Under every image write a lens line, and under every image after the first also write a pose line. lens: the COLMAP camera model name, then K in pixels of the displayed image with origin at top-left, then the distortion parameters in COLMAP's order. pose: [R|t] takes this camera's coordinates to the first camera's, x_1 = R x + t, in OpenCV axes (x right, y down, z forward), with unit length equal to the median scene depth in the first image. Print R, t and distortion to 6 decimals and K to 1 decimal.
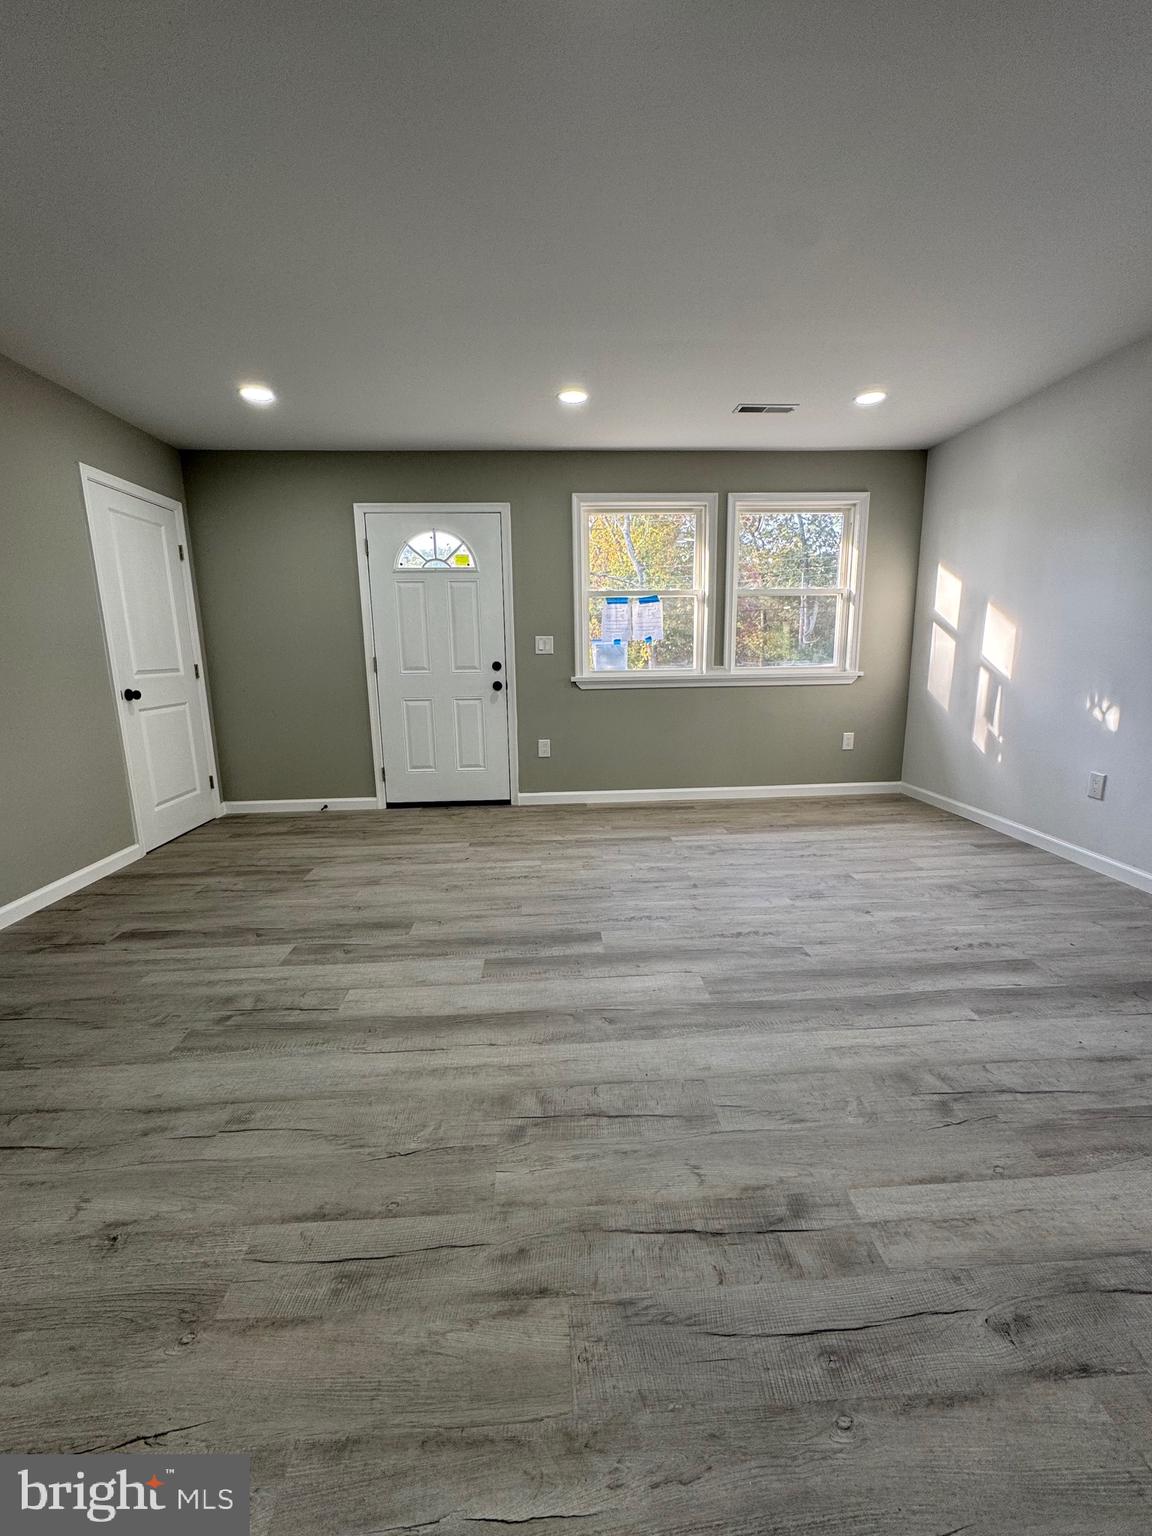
lens RADIAL K [[614.2, 0, 580.0], [0, 614.2, 767.7], [0, 0, 1]] dist [-0.003547, 0.000523]
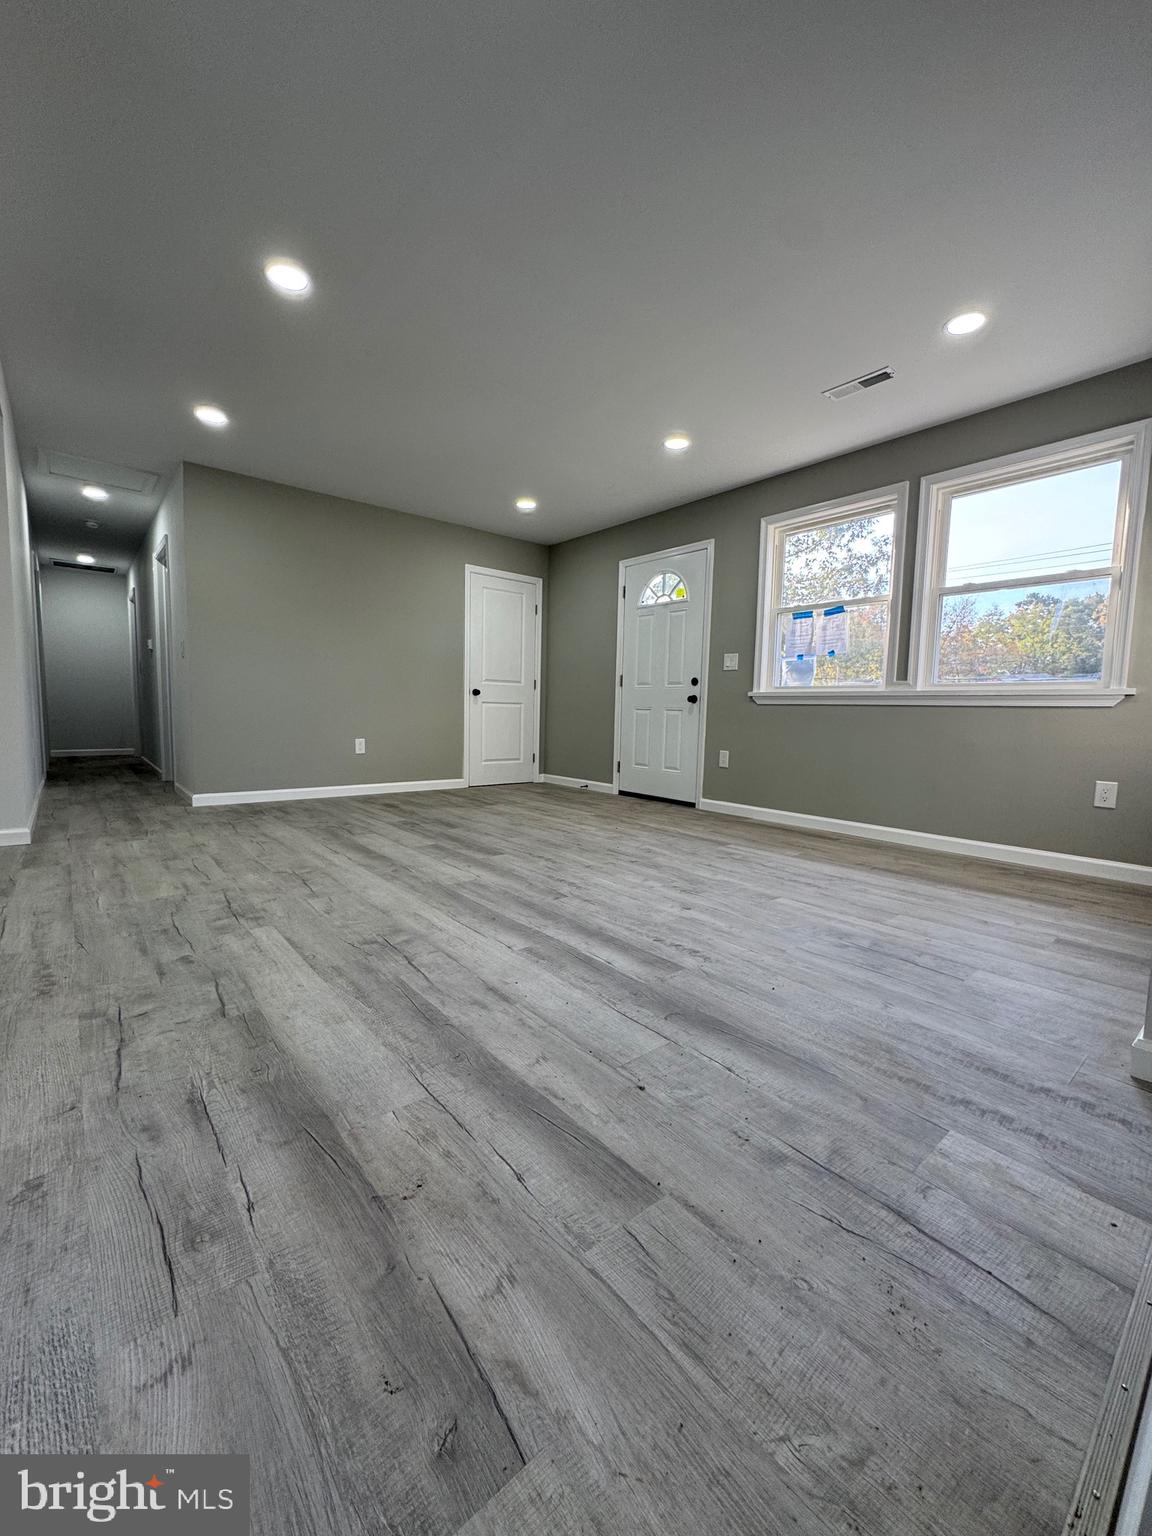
lens RADIAL K [[614.2, 0, 580.0], [0, 614.2, 767.7], [0, 0, 1]] dist [-0.003547, 0.000523]
pose [[0.597872, 0.104333, -0.794773, 0.773628], [-0.184506, 0.982783, -0.009782, 0.047794], [0.780068, 0.152488, 0.606828, 0.204625]]
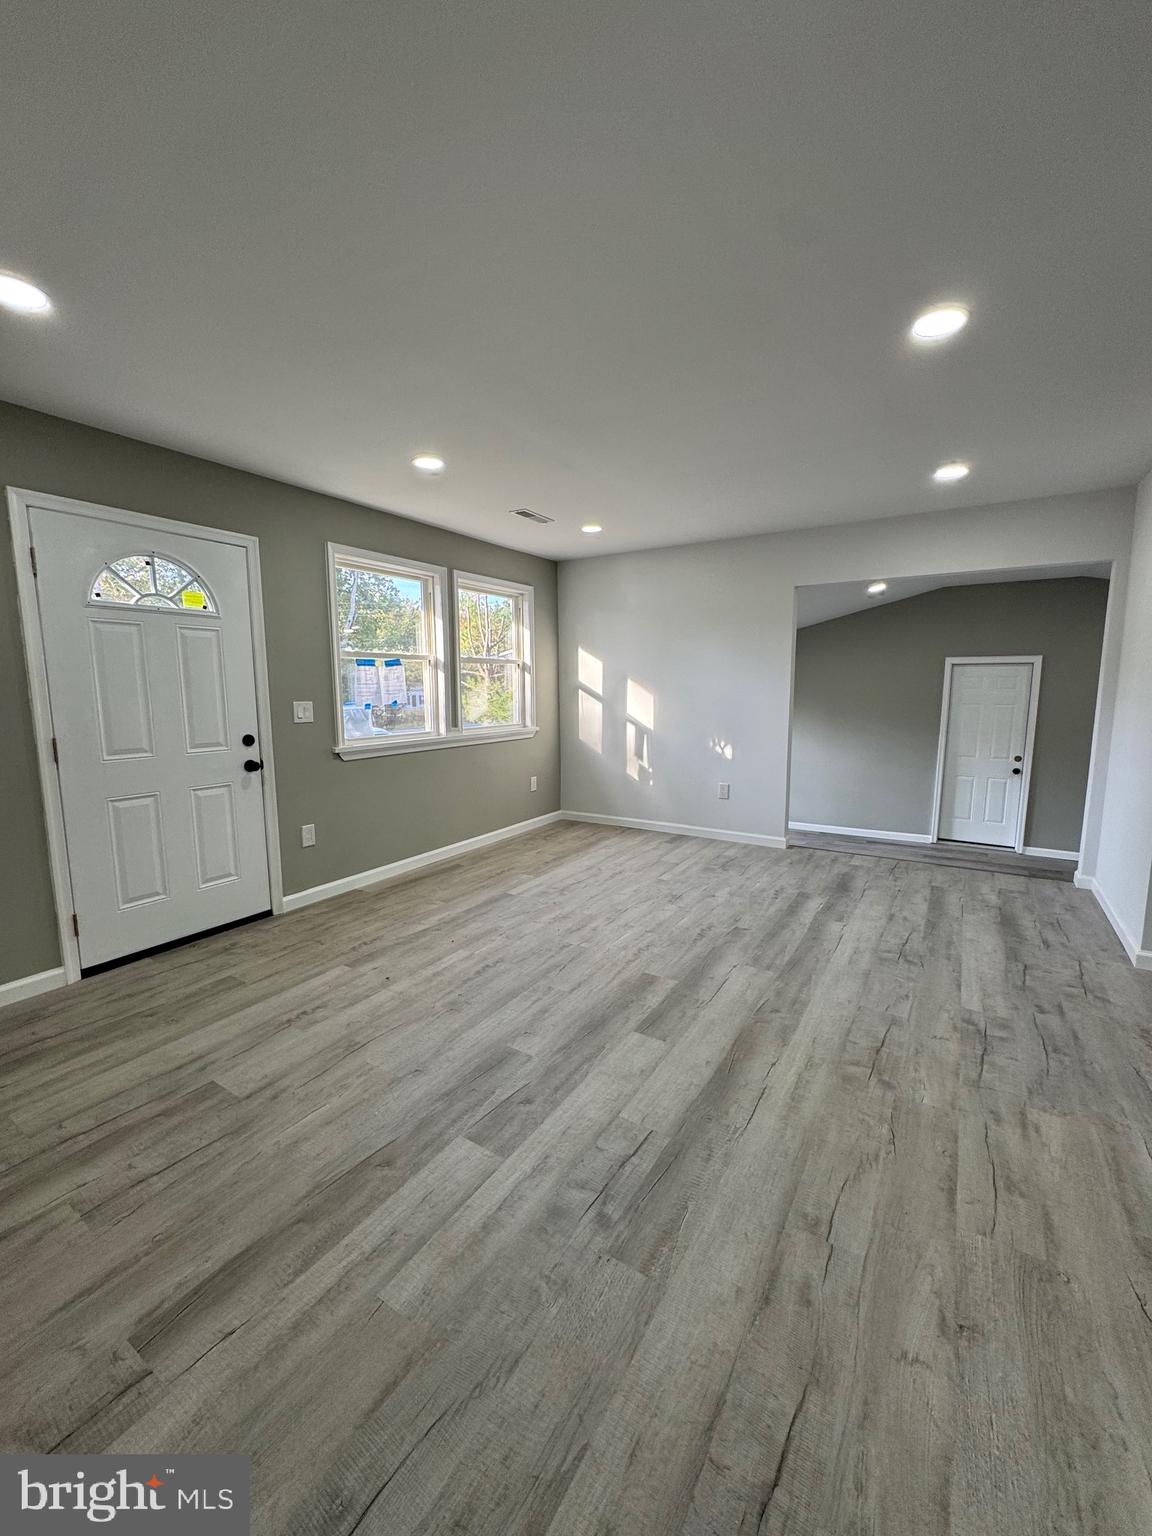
lens RADIAL K [[614.2, 0, 580.0], [0, 614.2, 767.7], [0, 0, 1]] dist [-0.003547, 0.000523]
pose [[0.577196, -0.094857, 0.811078, -0.617976], [0.151120, 0.988482, 0.008062, -0.088910], [-0.802501, 0.117917, 0.584883, 0.262830]]
